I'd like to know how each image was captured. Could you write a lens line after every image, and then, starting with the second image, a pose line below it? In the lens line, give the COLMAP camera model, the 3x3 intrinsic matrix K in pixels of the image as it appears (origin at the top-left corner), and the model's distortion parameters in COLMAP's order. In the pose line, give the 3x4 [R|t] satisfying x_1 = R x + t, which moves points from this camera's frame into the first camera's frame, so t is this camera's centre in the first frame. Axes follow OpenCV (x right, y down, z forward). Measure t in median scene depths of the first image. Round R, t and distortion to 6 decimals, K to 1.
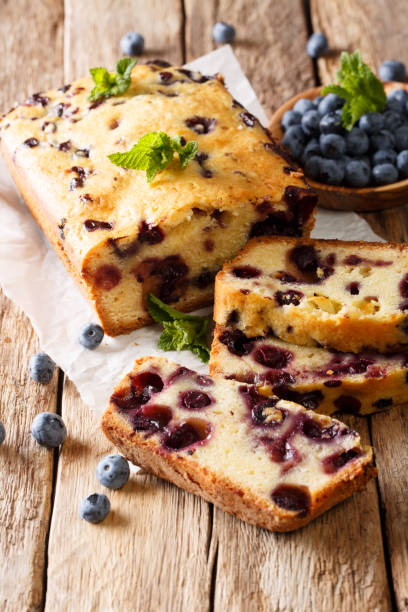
lens RADIAL K [[2057.9, 0, 204.0], [0, 2057.9, 306.0], [0, 0, 1]] dist [0.135563, -0.534528]
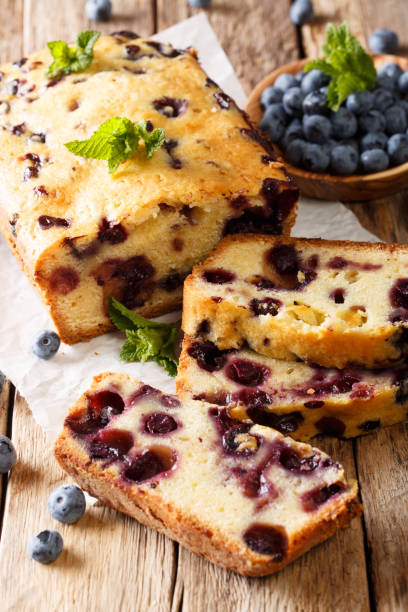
lens RADIAL K [[2057.9, 0, 204.0], [0, 2057.9, 306.0], [0, 0, 1]] dist [0.135563, -0.534528]
pose [[0.999971, 0.005373, 0.005326, 0.009404], [-0.005563, 0.999326, 0.036280, -0.035740], [-0.005127, -0.036309, 0.999327, 0.103862]]
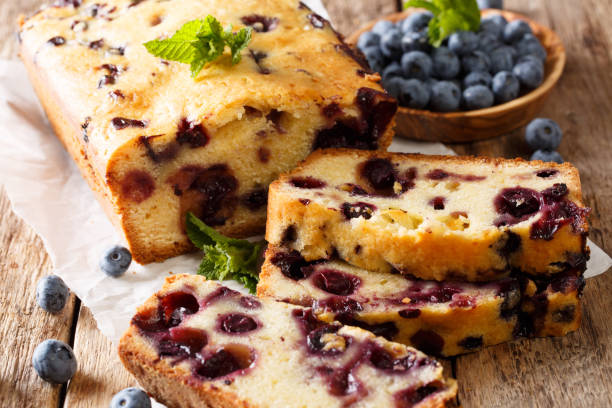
lens RADIAL K [[2057.9, 0, 306.0], [0, 2057.9, 204.0], [0, 0, 1]] dist [0.135563, -0.534528]
pose [[0.999513, 0.030633, 0.006027, 0.015258], [-0.029691, 0.992354, -0.119798, 0.089377], [-0.009651, 0.119561, 0.992780, 0.187856]]
